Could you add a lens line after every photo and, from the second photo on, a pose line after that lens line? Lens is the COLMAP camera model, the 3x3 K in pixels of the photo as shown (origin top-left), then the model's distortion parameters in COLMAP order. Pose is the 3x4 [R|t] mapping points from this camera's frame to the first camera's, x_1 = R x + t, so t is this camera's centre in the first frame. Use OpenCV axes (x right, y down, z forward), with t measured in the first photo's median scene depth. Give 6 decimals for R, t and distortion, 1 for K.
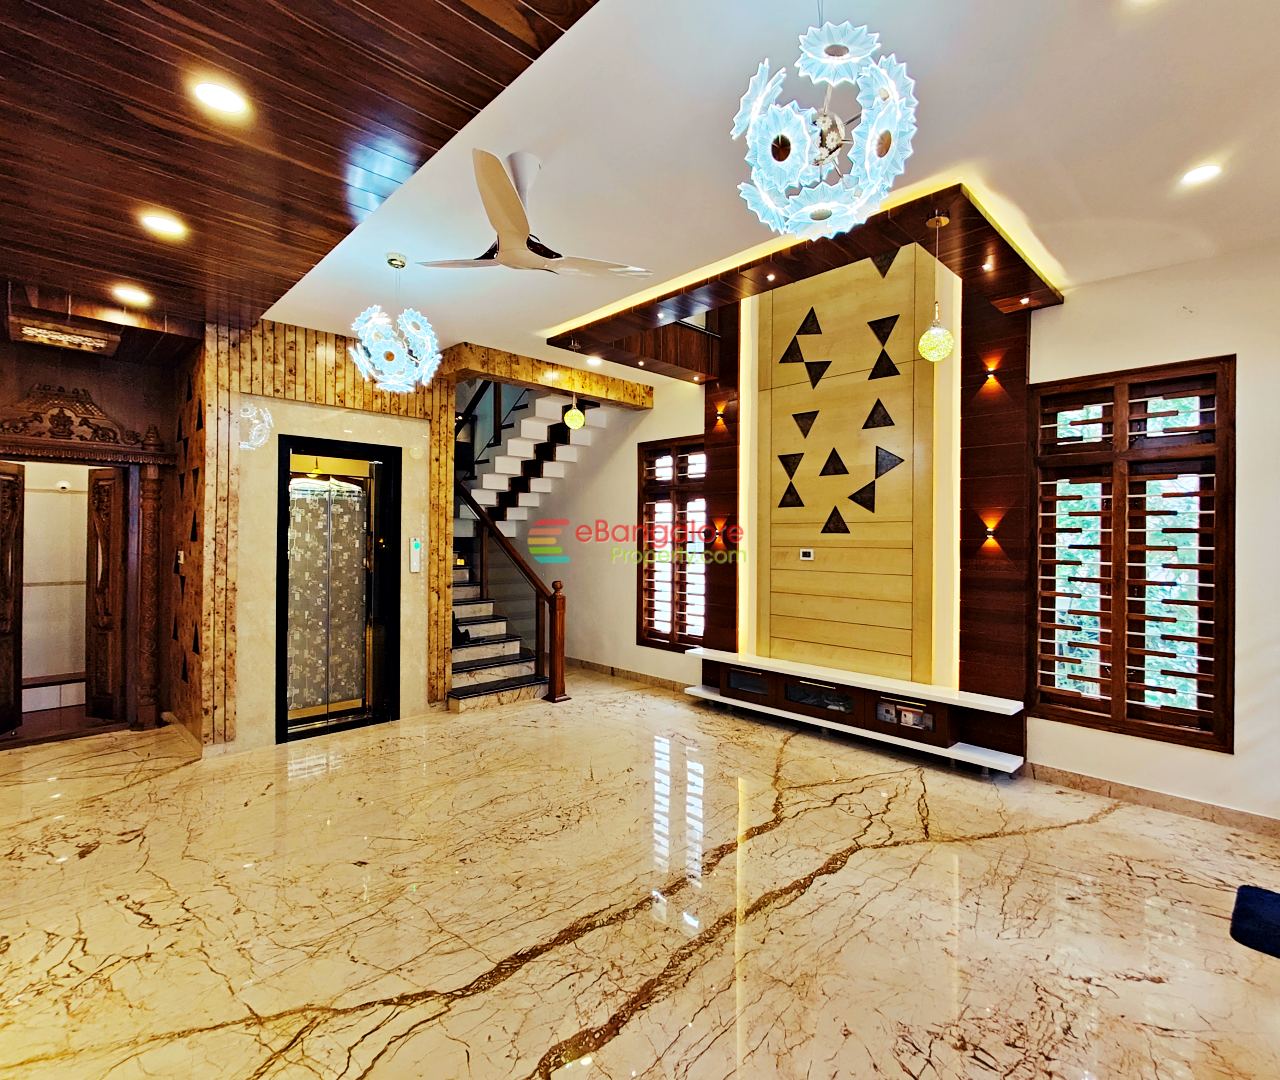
lens RADIAL K [[633.8, 0, 647.1], [0, 633.8, 536.9], [0, 0, 1]] dist [0.009915, -0.000522]
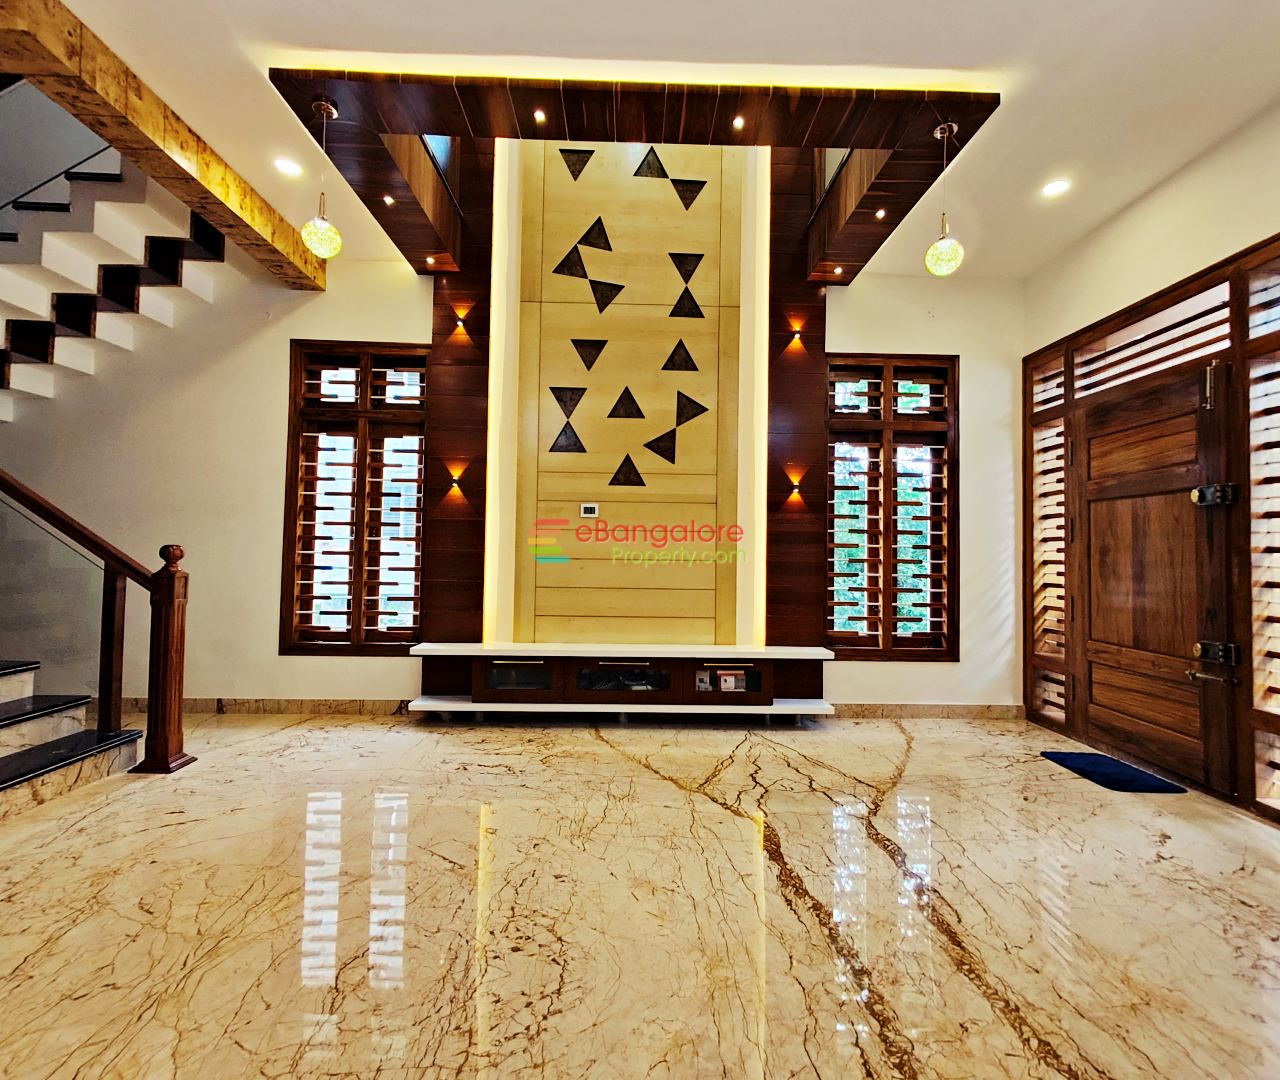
lens RADIAL K [[633.8, 0, 641.7], [0, 633.8, 533.7], [0, 0, 1]] dist [0.009915, -0.000522]
pose [[0.680853, 0.029046, 0.731844, -0.326410], [-0.010697, 0.999501, -0.029717, 0.088071], [-0.732342, 0.012405, 0.680824, 0.415447]]
